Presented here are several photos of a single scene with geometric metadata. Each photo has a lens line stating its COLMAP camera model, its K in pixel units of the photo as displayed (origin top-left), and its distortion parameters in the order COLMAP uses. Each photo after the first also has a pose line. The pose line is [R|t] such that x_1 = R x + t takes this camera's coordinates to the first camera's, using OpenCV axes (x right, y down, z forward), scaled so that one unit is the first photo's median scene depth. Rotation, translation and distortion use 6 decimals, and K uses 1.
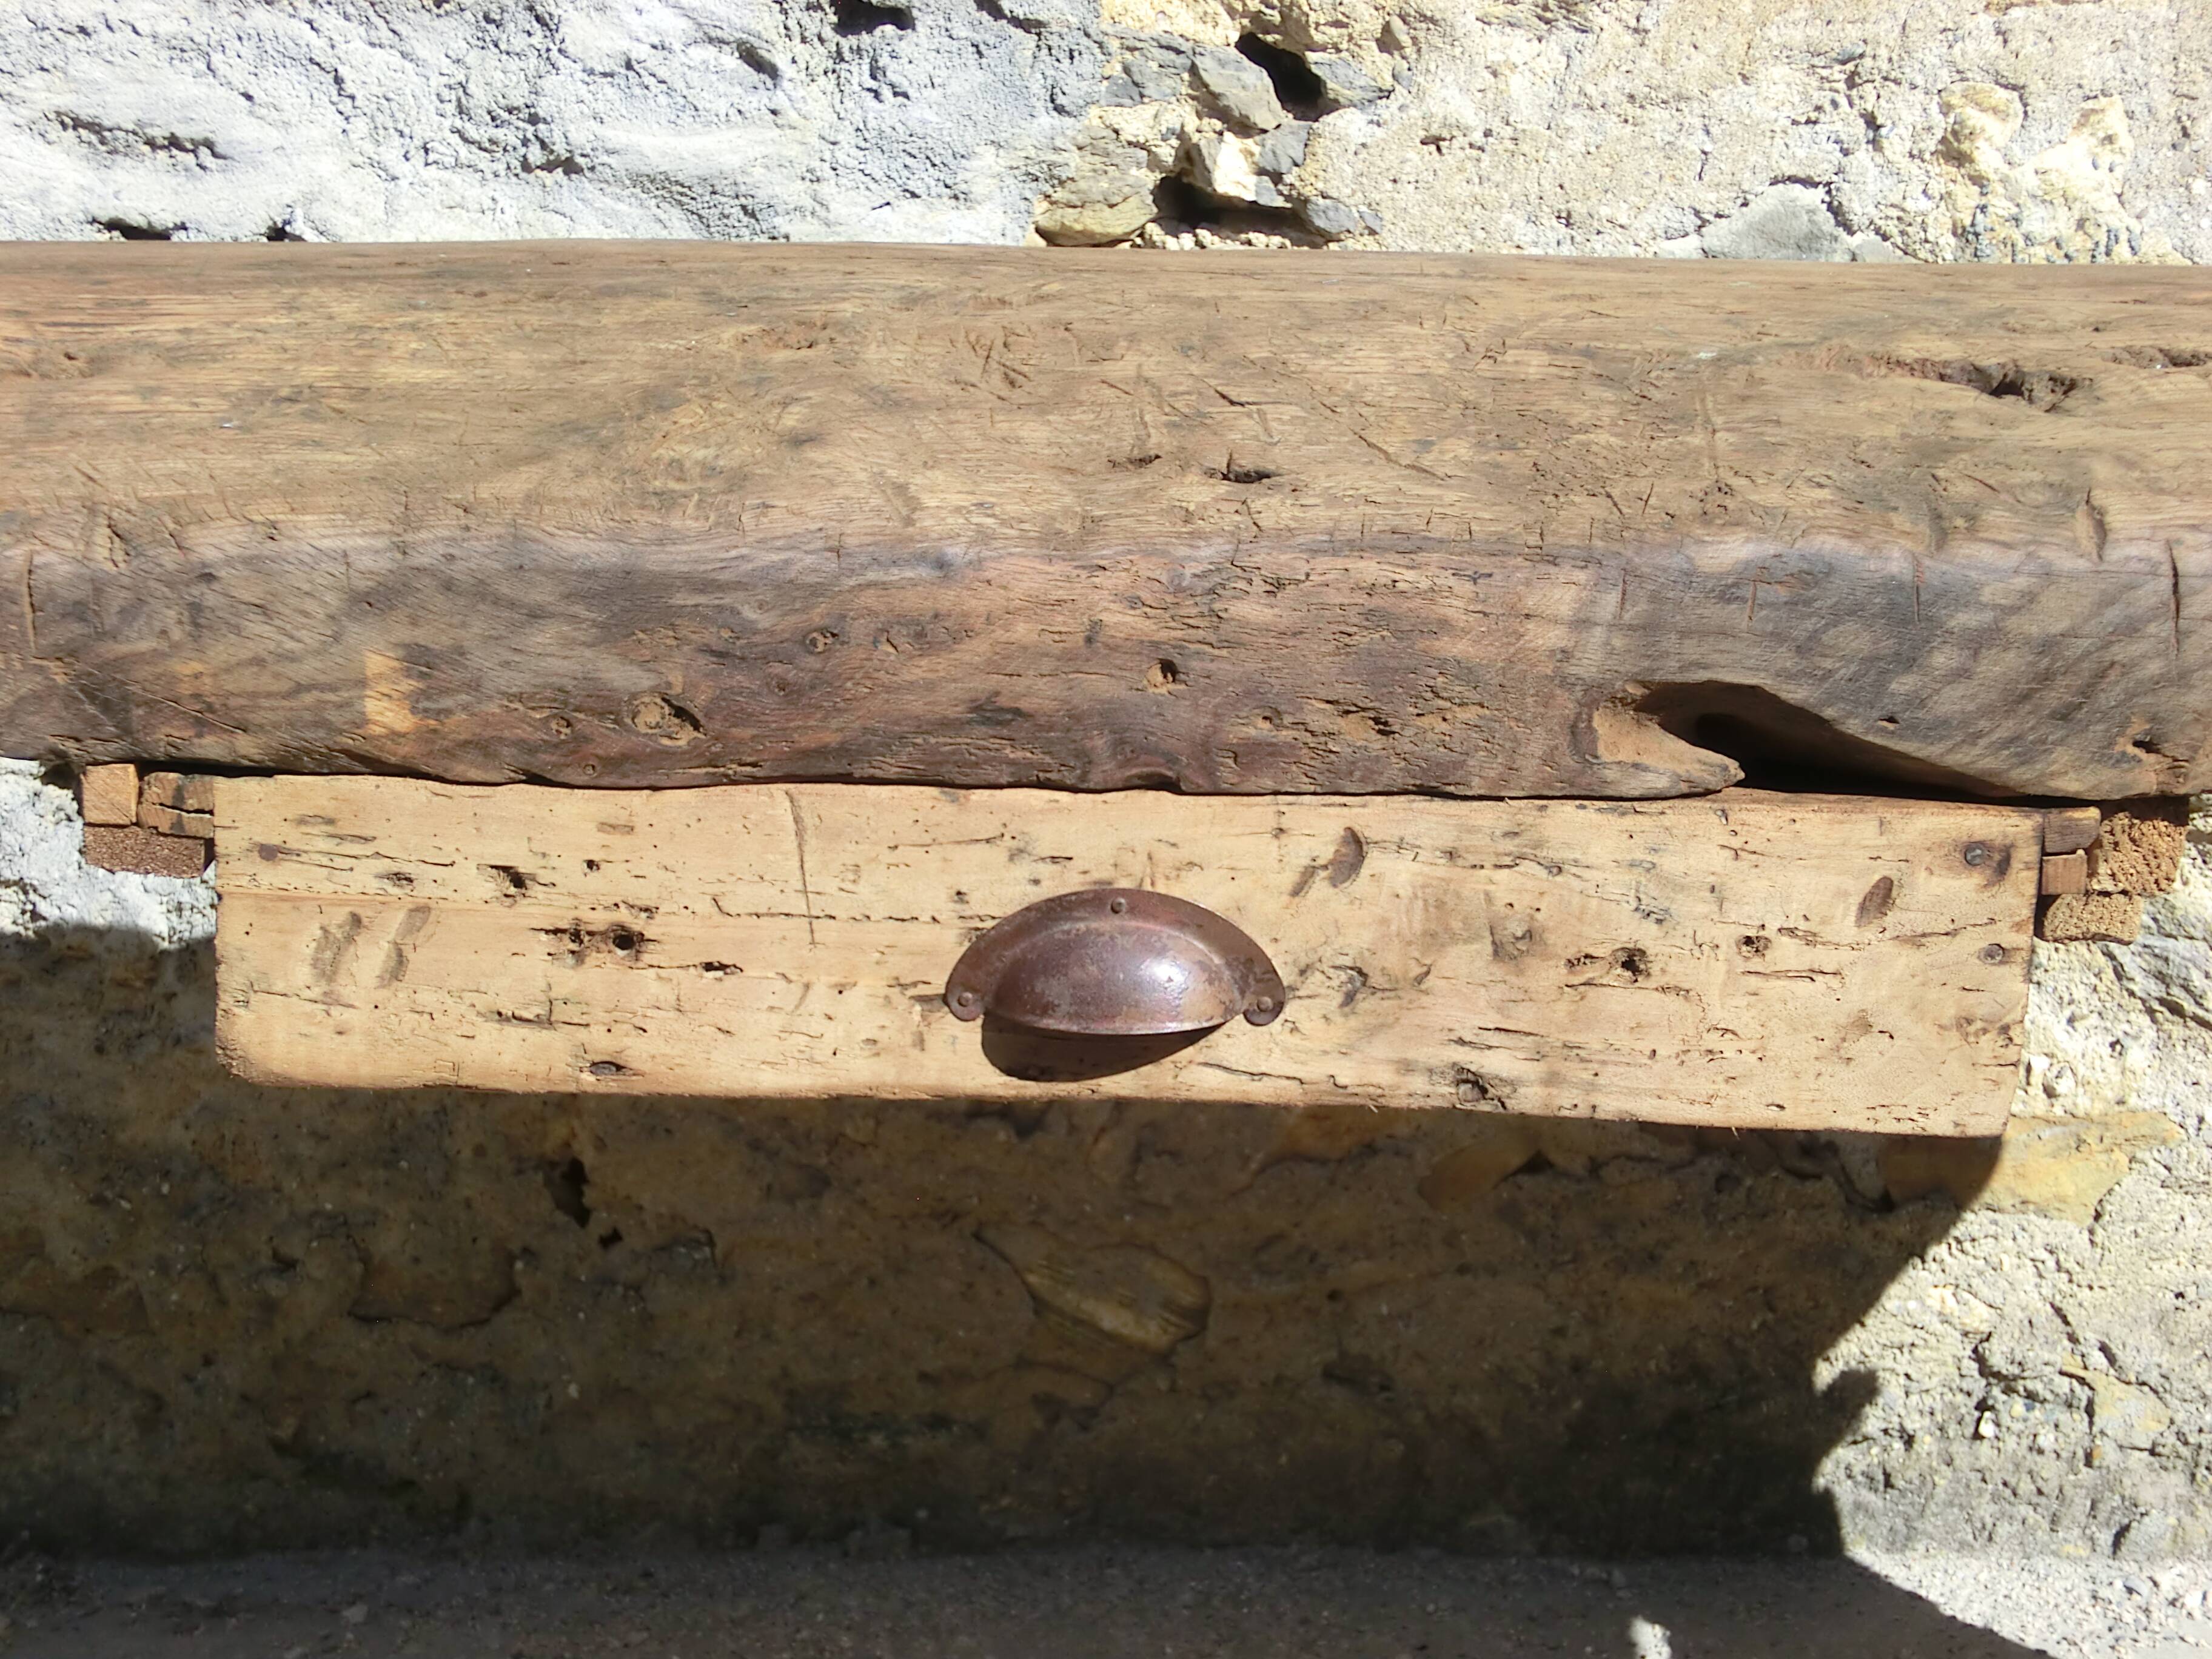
lens RADIAL K [[4257.0, 0, 1129.4], [0, 4257.0, 884.4], [0, 0, 1]] dist [0.030280, 0.000000]
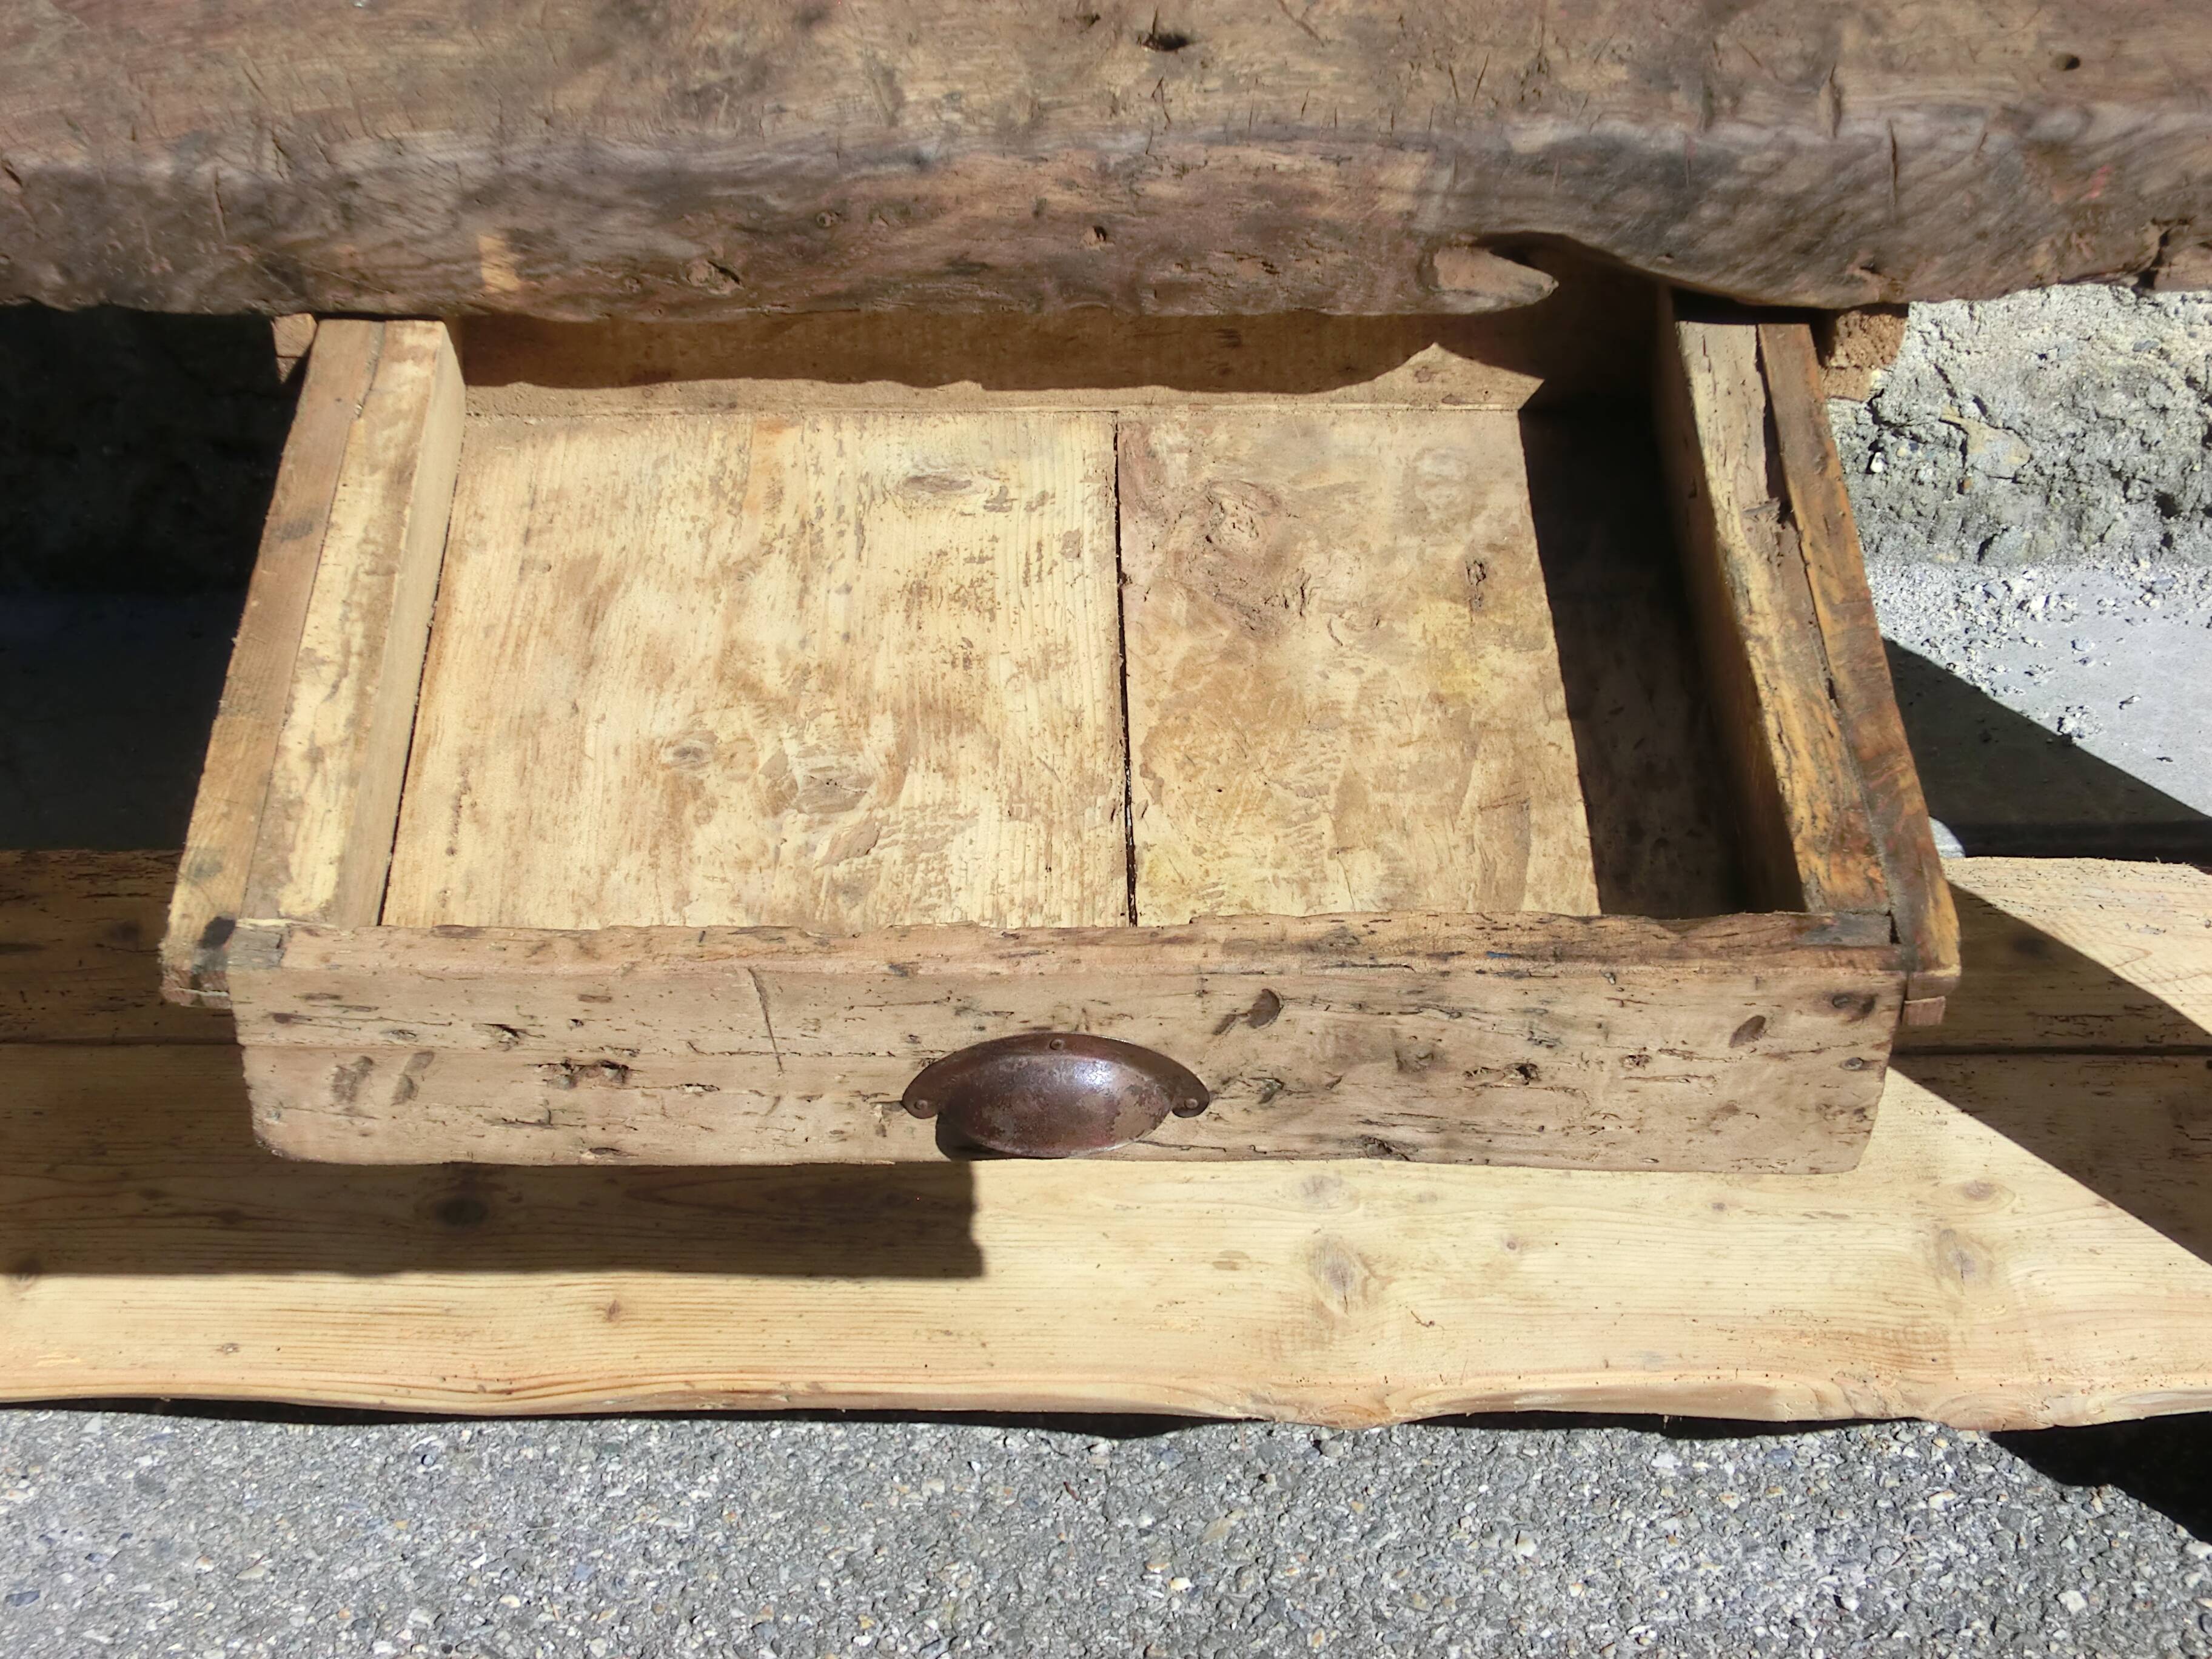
lens RADIAL K [[3916.4, 0, 1124.1], [0, 3916.4, 867.1], [0, 0, 1]] dist [-0.001318, 0.000000]
pose [[0.998634, -0.006369, -0.051861, 0.047042], [0.024159, 0.936365, 0.350196, -0.175092], [0.046330, -0.350970, 0.935240, -0.104065]]
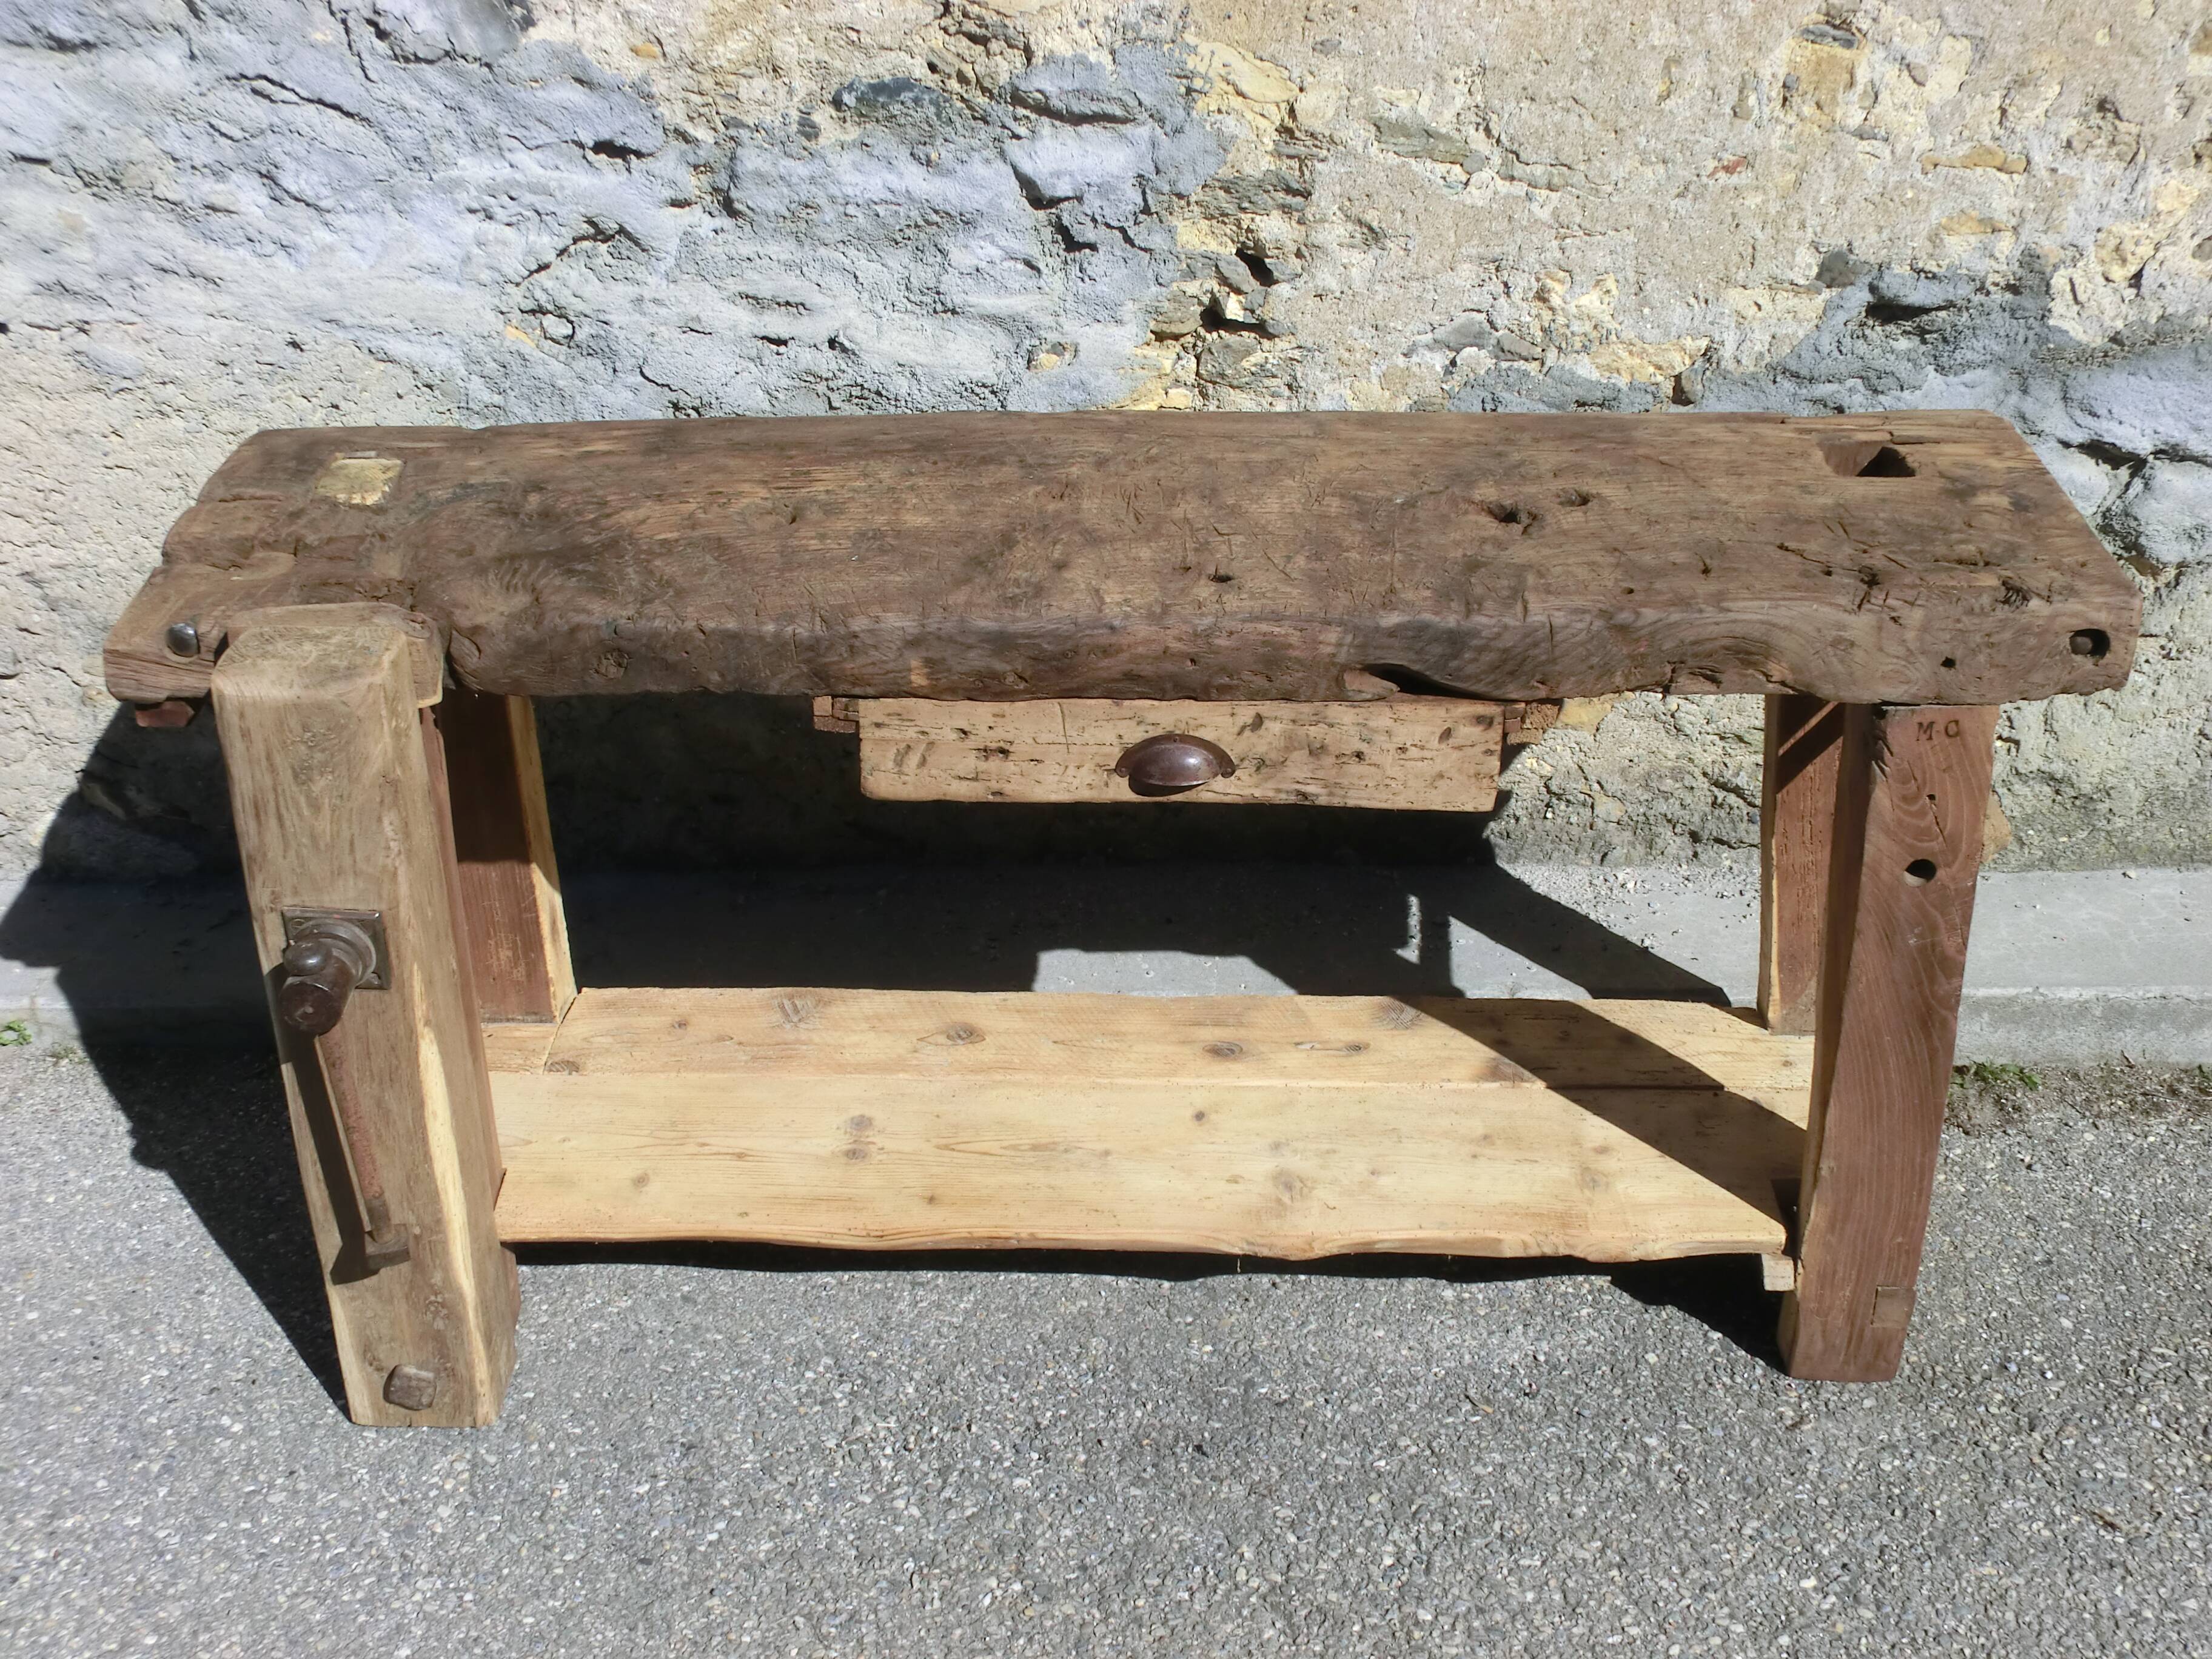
lens RADIAL K [[2364.7, 0, 1126.2], [0, 2364.7, 860.5], [0, 0, 1]] dist [-0.025974, 0.000000]
pose [[0.999111, -0.002798, -0.042070, 0.018955], [0.012687, 0.971505, 0.236678, -0.181529], [0.040209, -0.237002, 0.970677, -0.343806]]
